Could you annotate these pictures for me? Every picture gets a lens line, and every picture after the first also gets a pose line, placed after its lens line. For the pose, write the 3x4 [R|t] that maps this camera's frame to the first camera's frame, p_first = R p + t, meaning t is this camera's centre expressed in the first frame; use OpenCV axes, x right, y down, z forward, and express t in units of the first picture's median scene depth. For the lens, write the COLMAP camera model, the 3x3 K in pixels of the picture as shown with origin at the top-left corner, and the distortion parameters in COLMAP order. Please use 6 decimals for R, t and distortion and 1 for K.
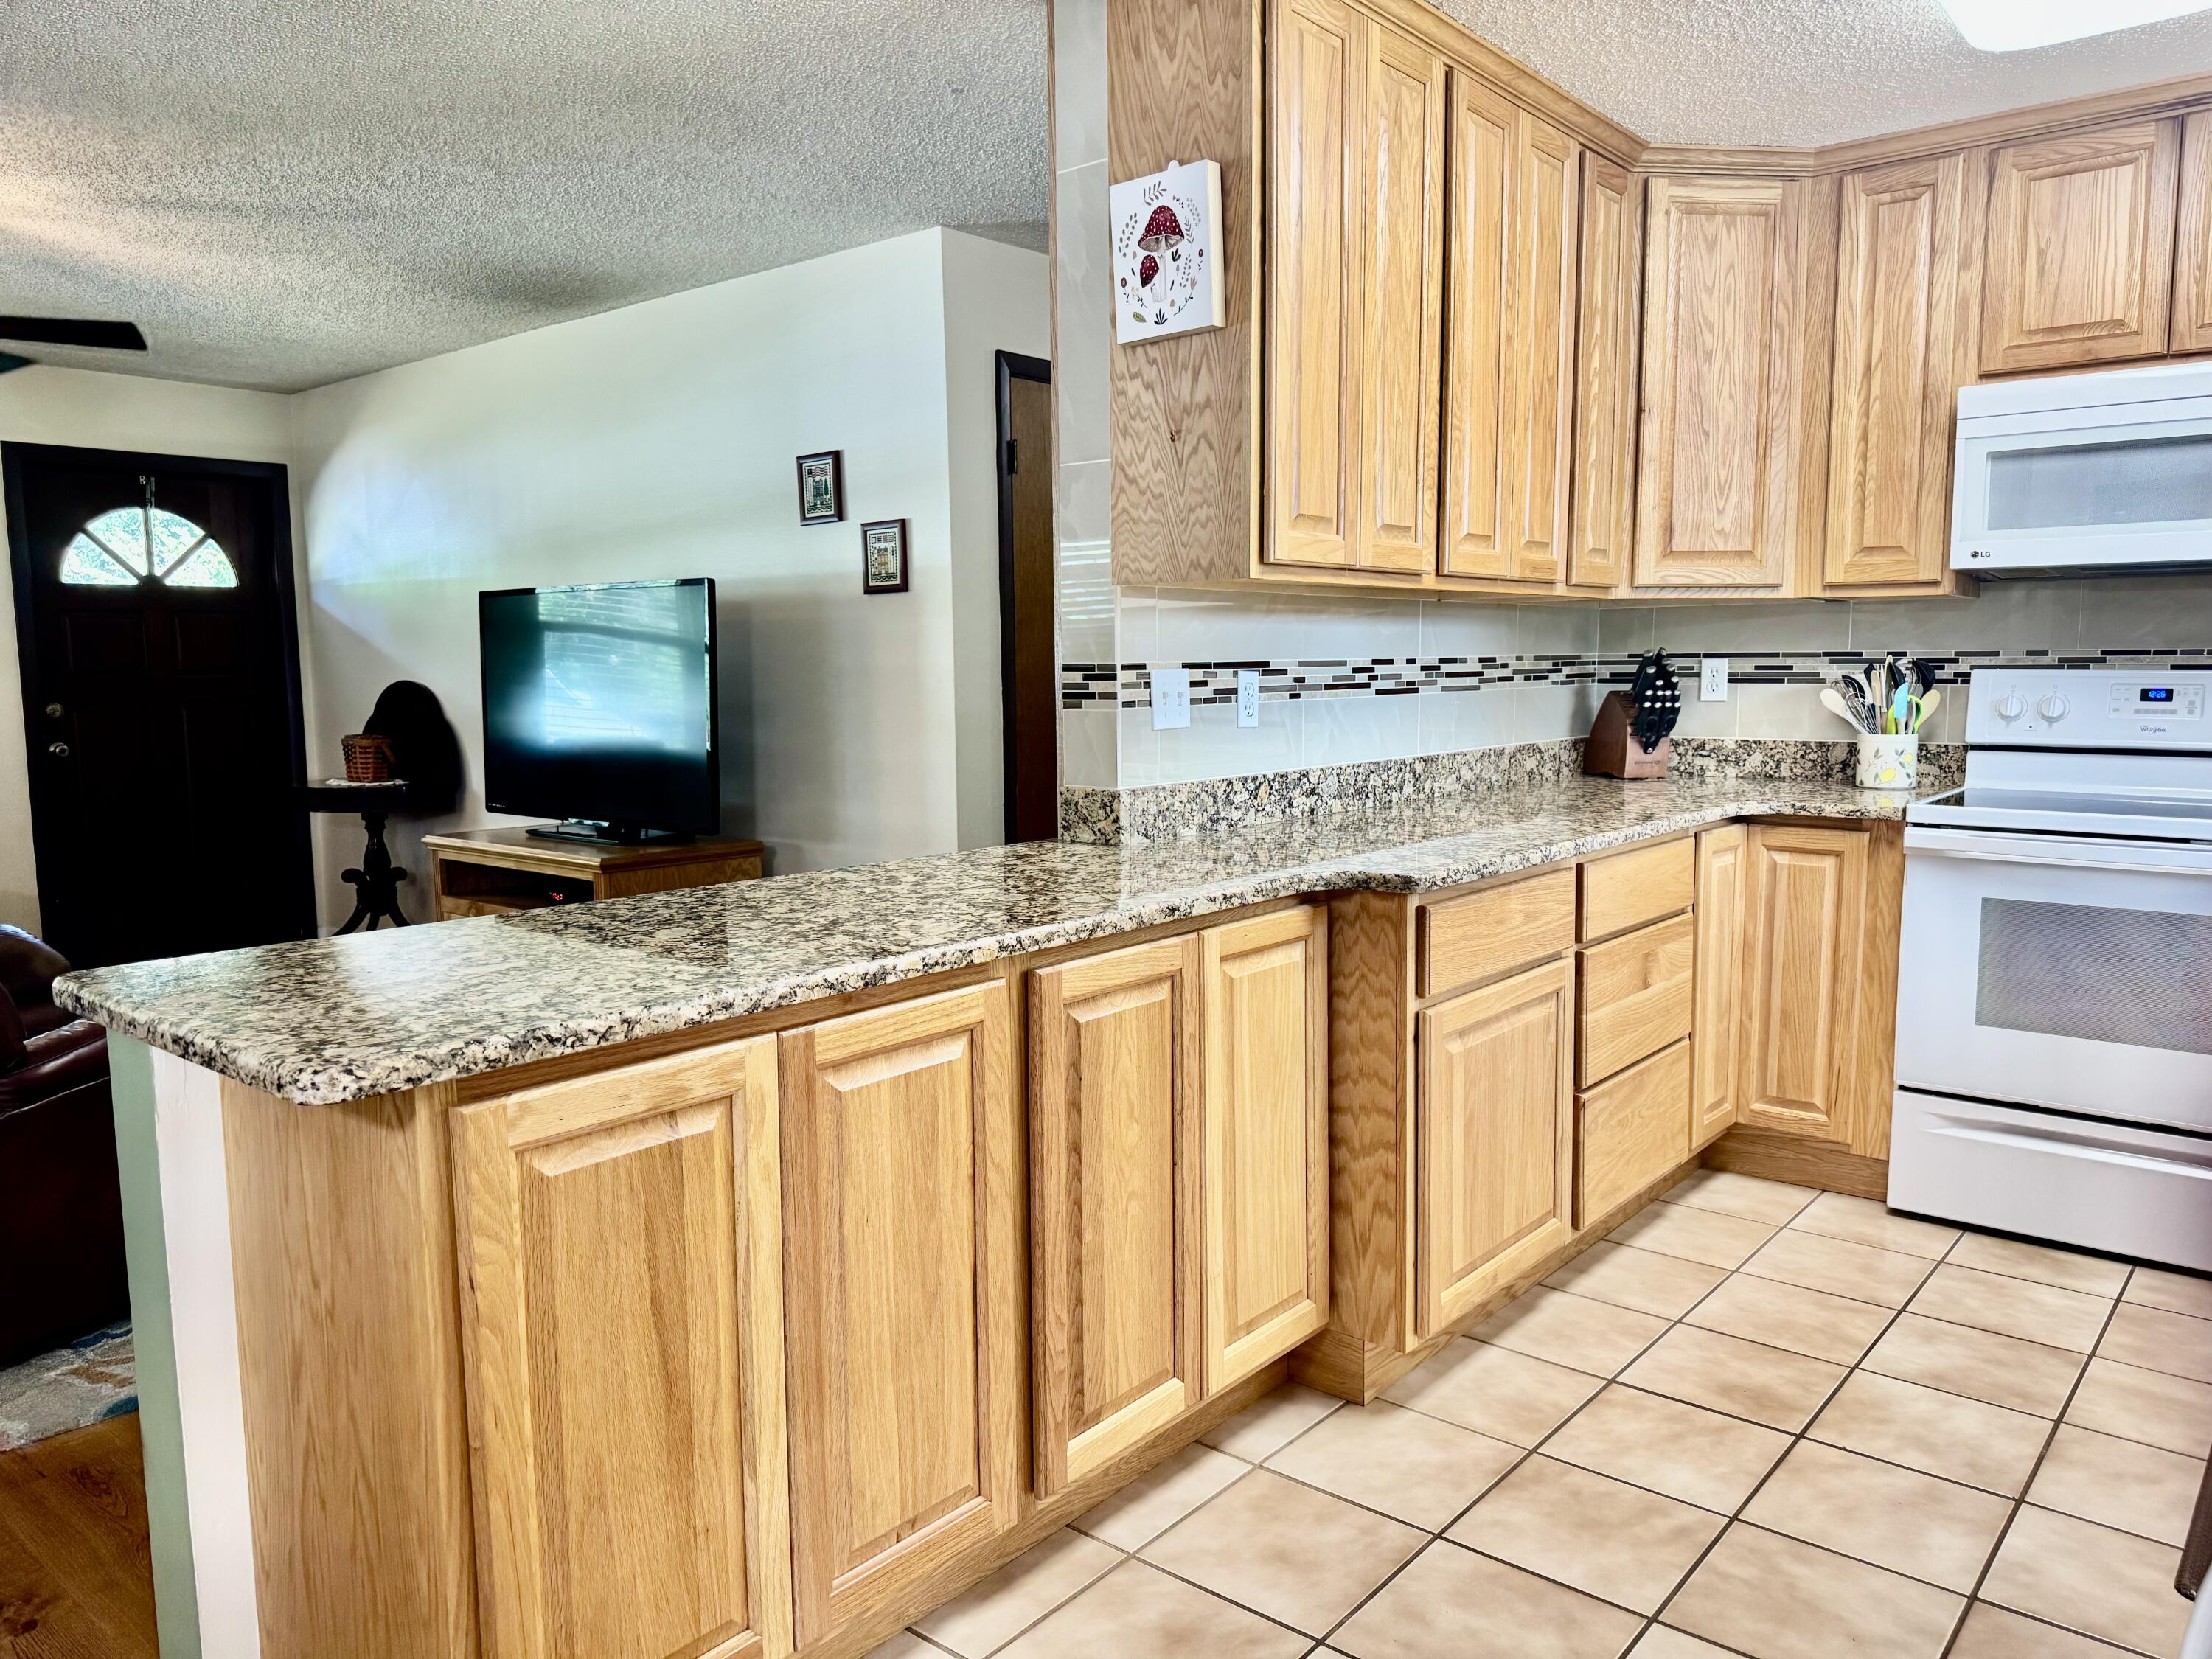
lens RADIAL K [[1549.6, 0, 1159.6], [0, 1549.6, 840.6], [0, 0, 1]] dist [0.137927, -0.186175]
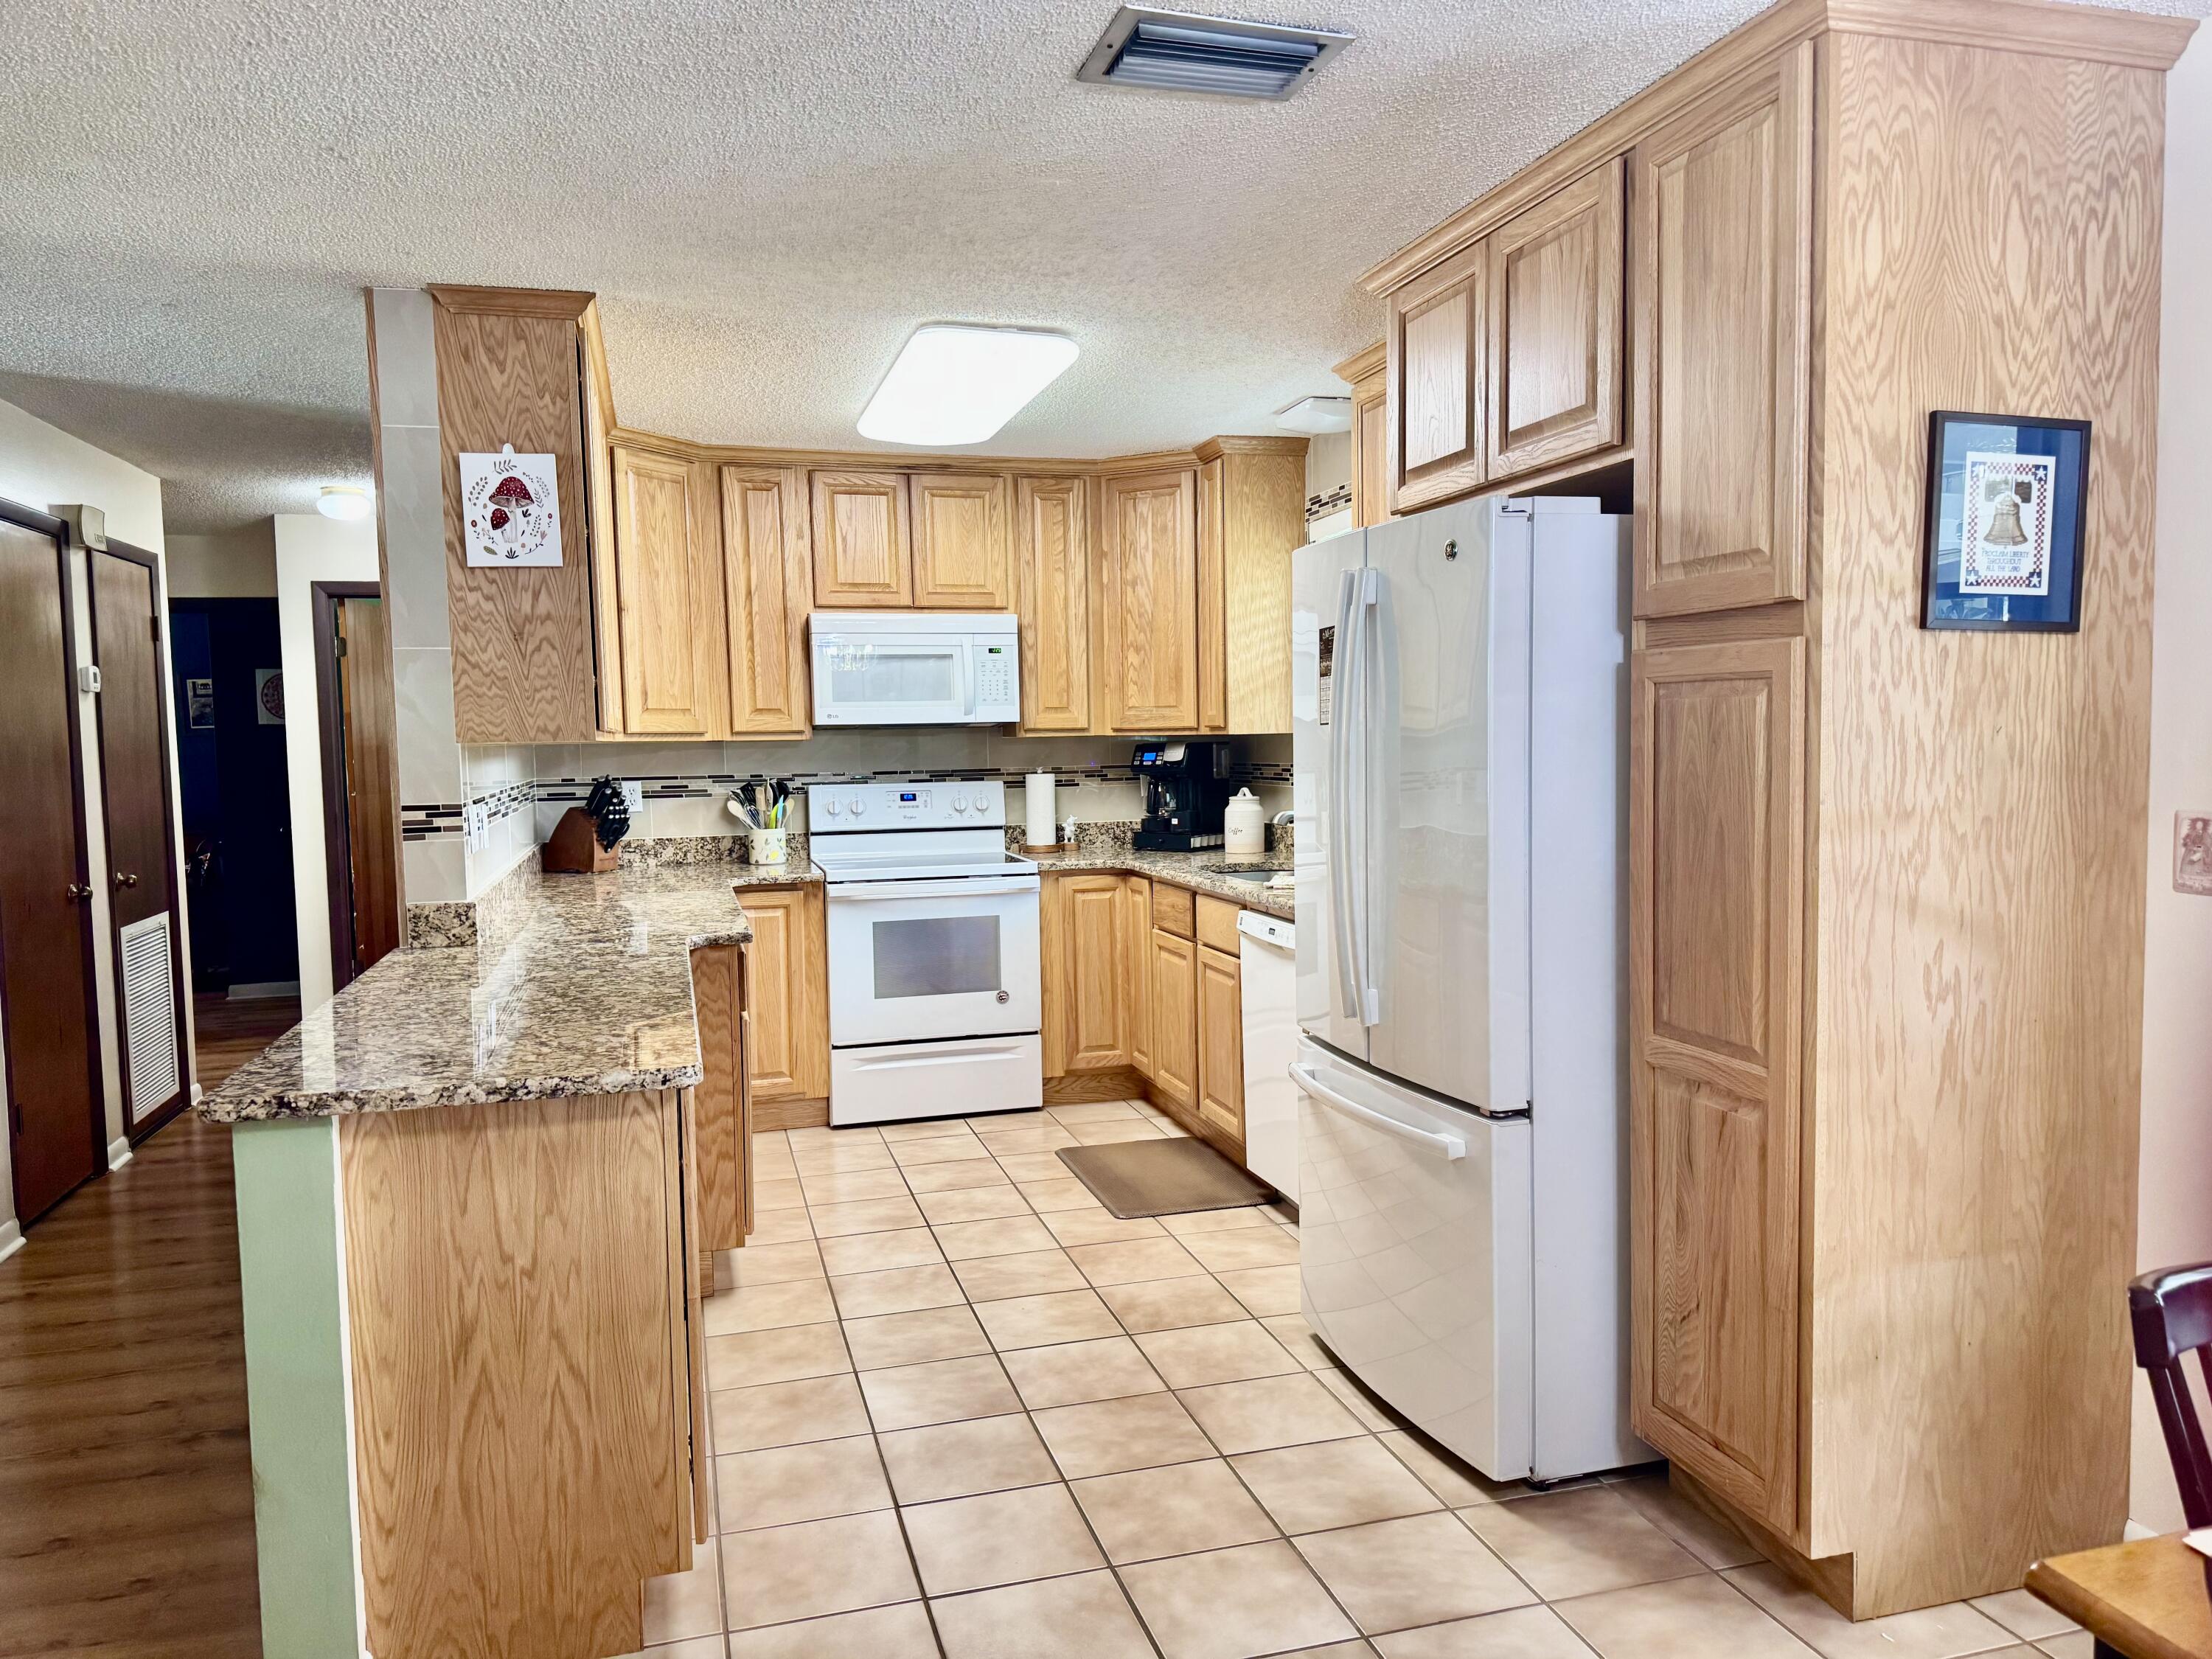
lens RADIAL K [[1550.6, 0, 1106.0], [0, 1550.6, 829.5], [0, 0, 1]] dist [0.182821, -0.315747]
pose [[0.577610, -0.057200, 0.814306, -0.783437], [0.113308, 0.993504, -0.010585, -0.017985], [-0.808411, 0.098381, 0.580339, -0.188620]]
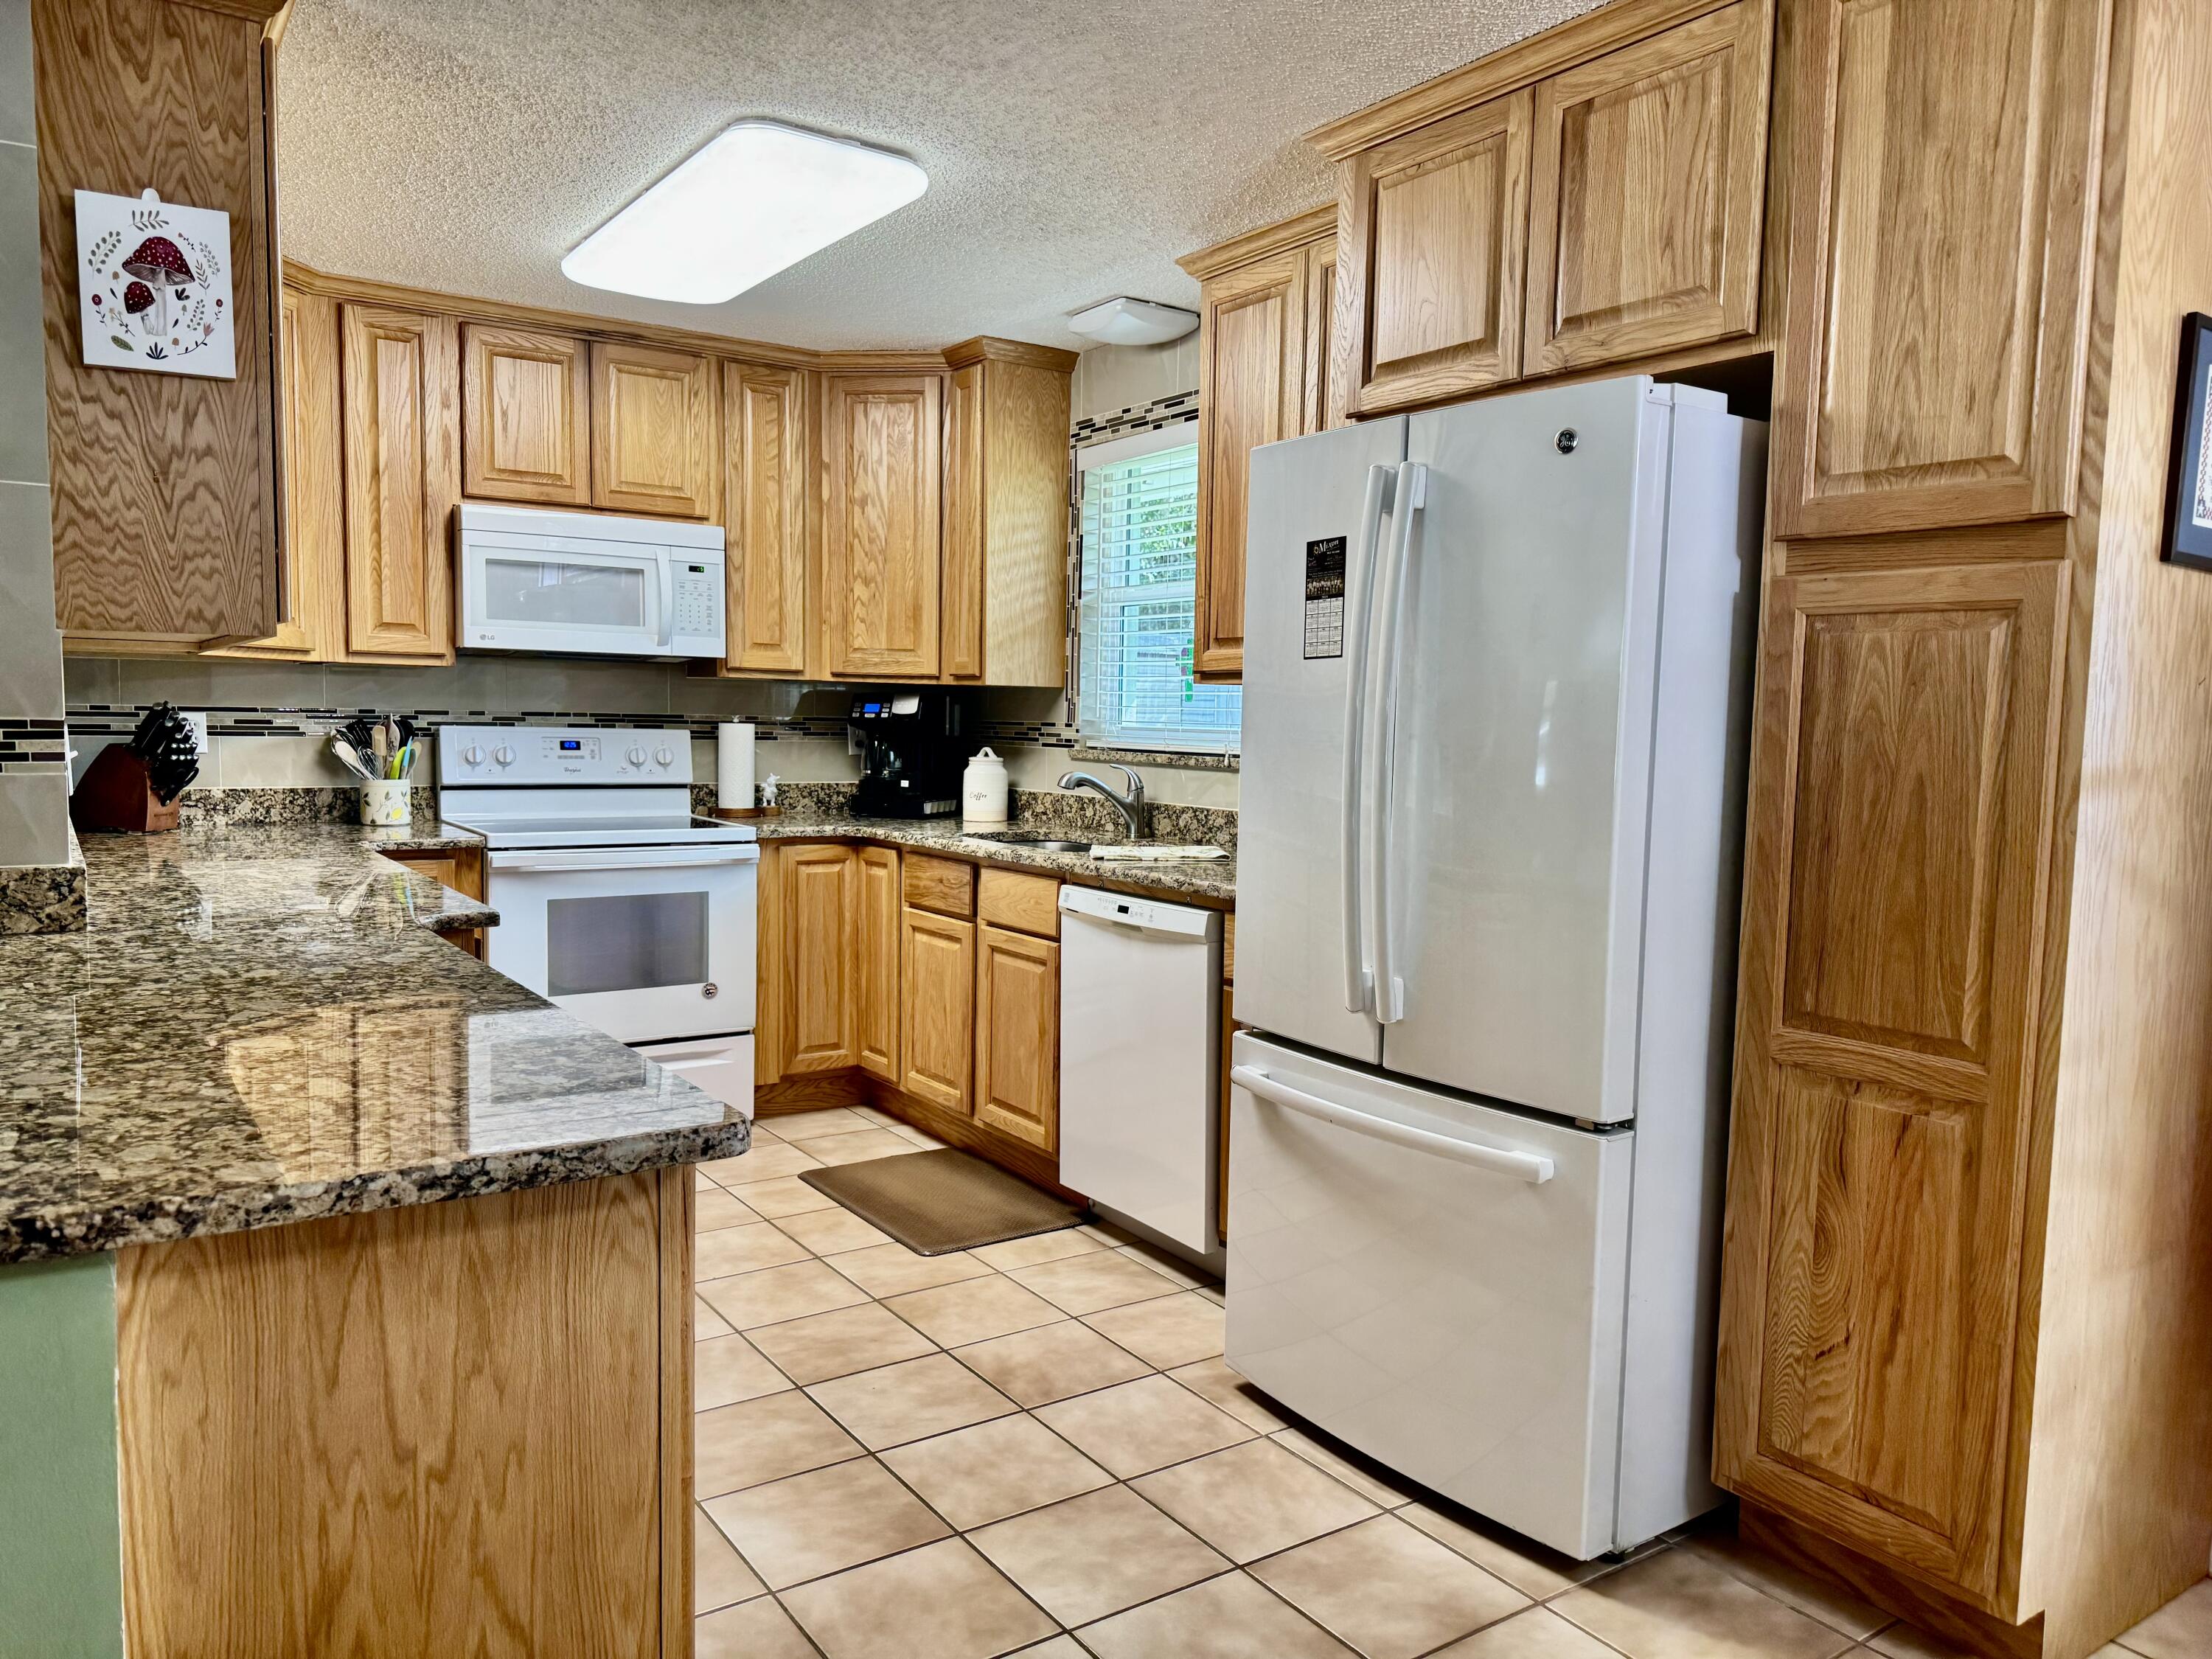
lens RADIAL K [[1561.2, 0, 1106.0], [0, 1561.2, 829.5], [0, 0, 1]] dist [0.087676, -0.088717]
pose [[0.288877, -0.062424, 0.955329, -0.701449], [0.093053, 0.994978, 0.036876, -0.032206], [-0.952833, 0.078244, 0.293235, 0.196461]]
